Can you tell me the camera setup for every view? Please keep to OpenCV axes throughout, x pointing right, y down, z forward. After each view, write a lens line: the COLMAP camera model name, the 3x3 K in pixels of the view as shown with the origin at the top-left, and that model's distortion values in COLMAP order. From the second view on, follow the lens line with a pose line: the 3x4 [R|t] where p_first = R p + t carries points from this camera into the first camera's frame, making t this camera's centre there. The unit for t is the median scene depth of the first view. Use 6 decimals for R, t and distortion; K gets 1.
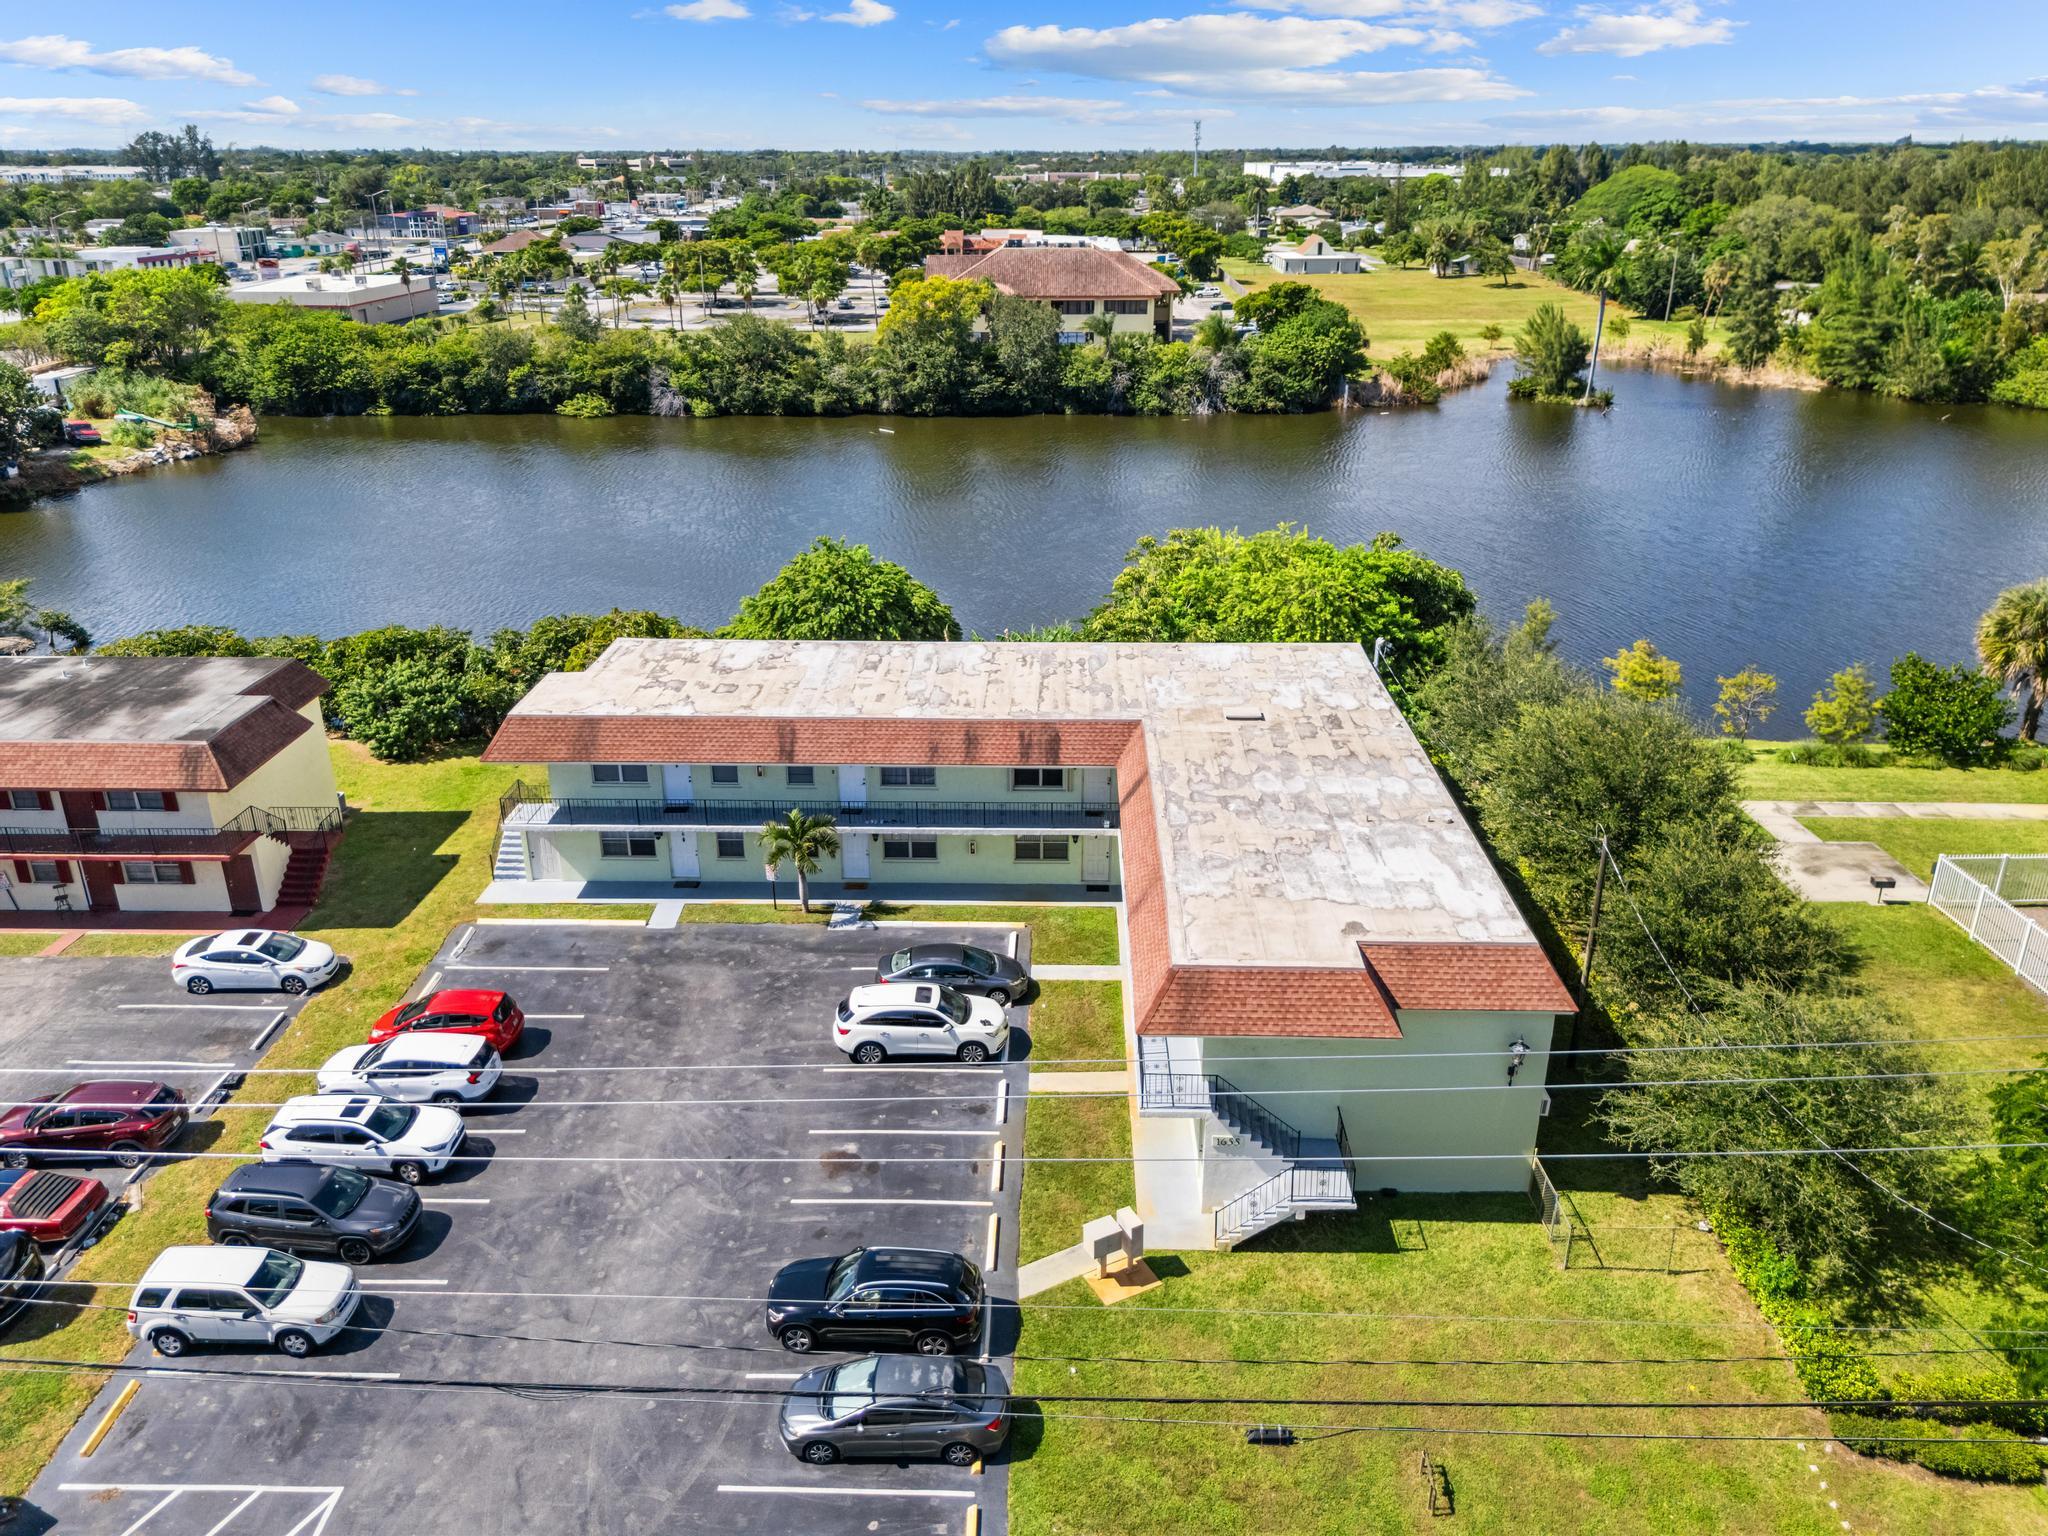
lens RADIAL K [[1509.8, 0, 1024.0], [0, 1509.8, 768.0], [0, 0, 1]] dist [0.091820, -0.104815]
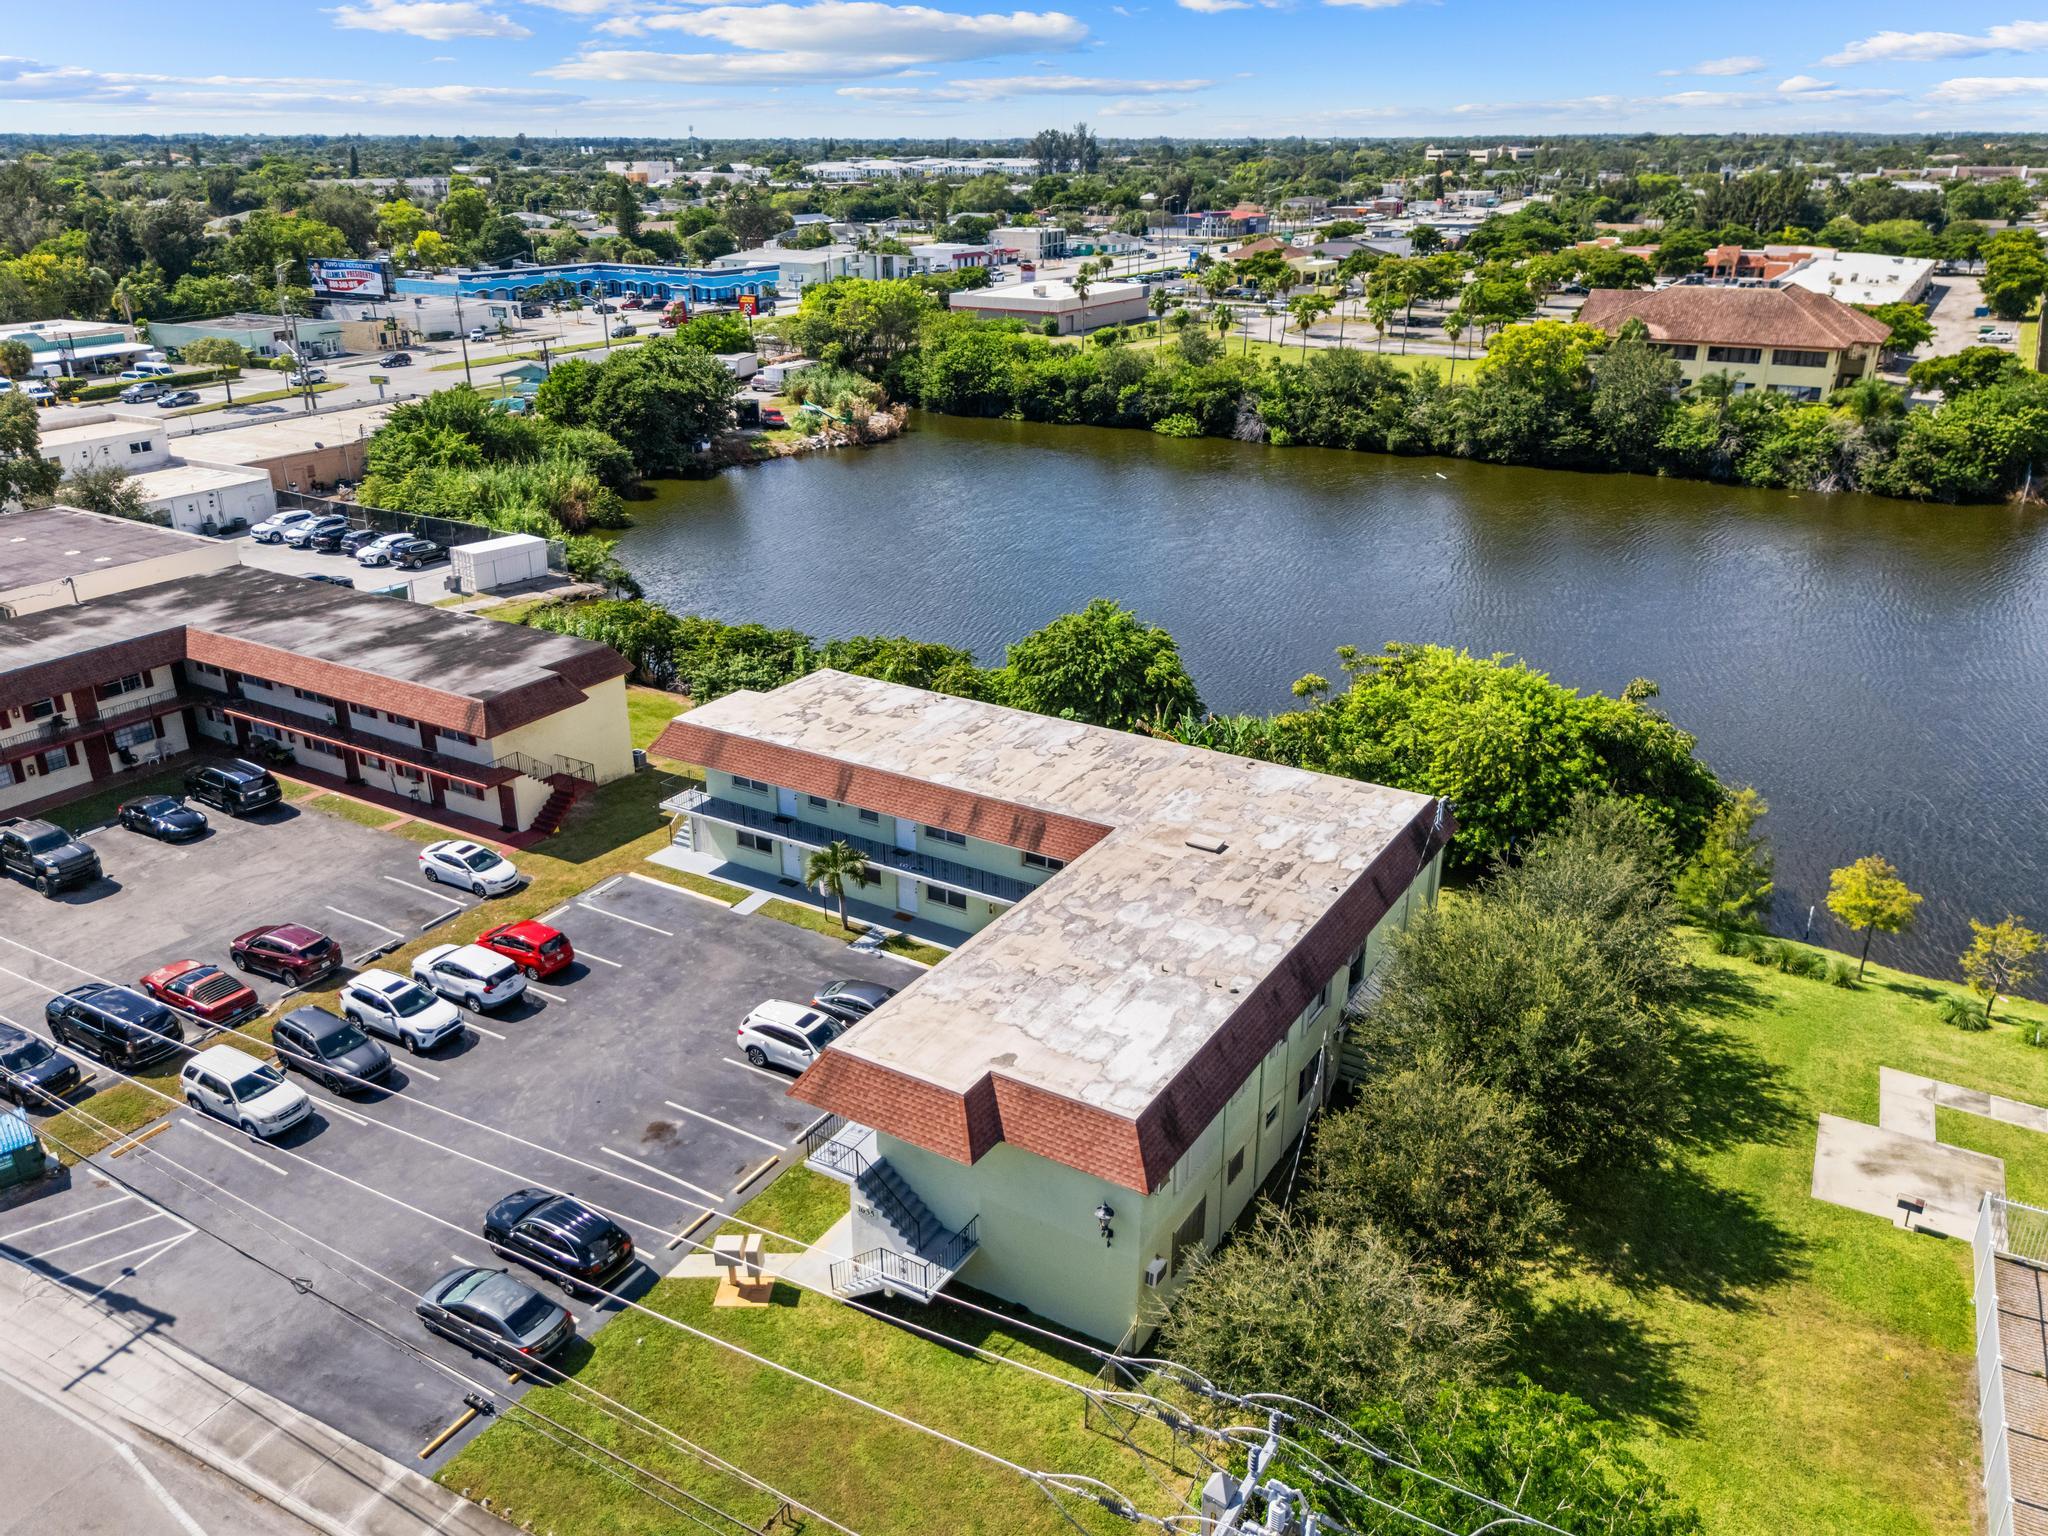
lens RADIAL K [[1523.5, 0, 1024.0], [0, 1523.5, 768.0], [0, 0, 1]] dist [0.090804, -0.101094]
pose [[0.867724, 0.192686, -0.458178, 0.182427], [-0.189894, 0.980391, 0.052670, -0.042637], [0.459343, 0.041302, 0.887298, 0.004227]]
